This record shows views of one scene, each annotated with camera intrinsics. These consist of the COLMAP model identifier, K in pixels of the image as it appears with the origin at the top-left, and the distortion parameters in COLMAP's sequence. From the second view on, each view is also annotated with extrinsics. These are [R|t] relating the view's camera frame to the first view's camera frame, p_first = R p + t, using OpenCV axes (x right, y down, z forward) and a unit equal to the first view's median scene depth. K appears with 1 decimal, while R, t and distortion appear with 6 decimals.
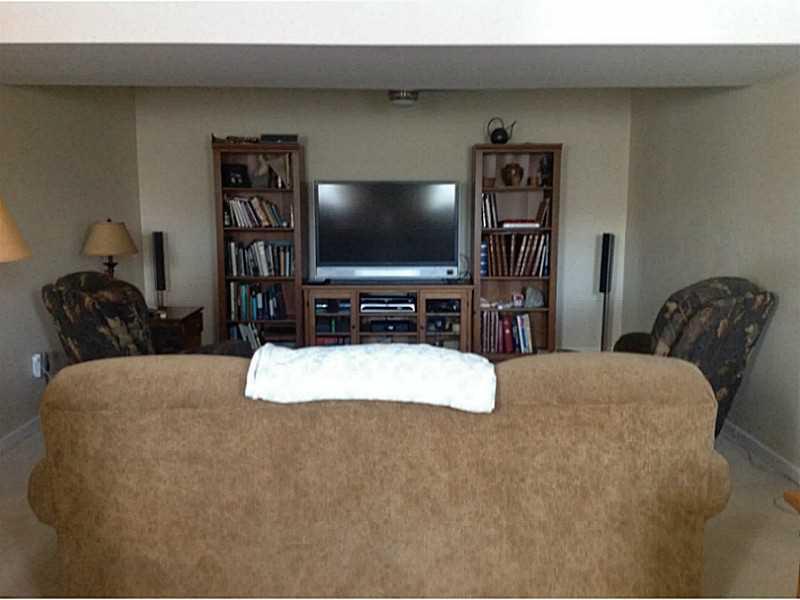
lens RADIAL K [[806.0, 0, 400.0], [0, 806.0, 329.6], [0, 0, 1]] dist [0.014066, -0.005259]
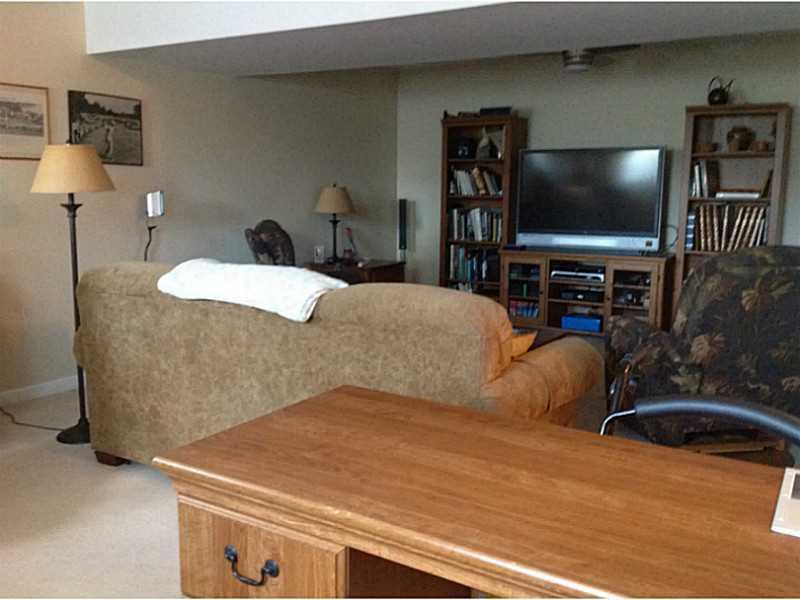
lens RADIAL K [[820.8, 0, 399.2], [0, 820.8, 330.4], [0, 0, 1]] dist [0.230271, -0.599577]
pose [[0.807016, 0.106059, -0.580927, 0.412040], [-0.102381, 0.993971, 0.039241, 0.022055], [0.581587, 0.027808, 0.813009, 0.029494]]
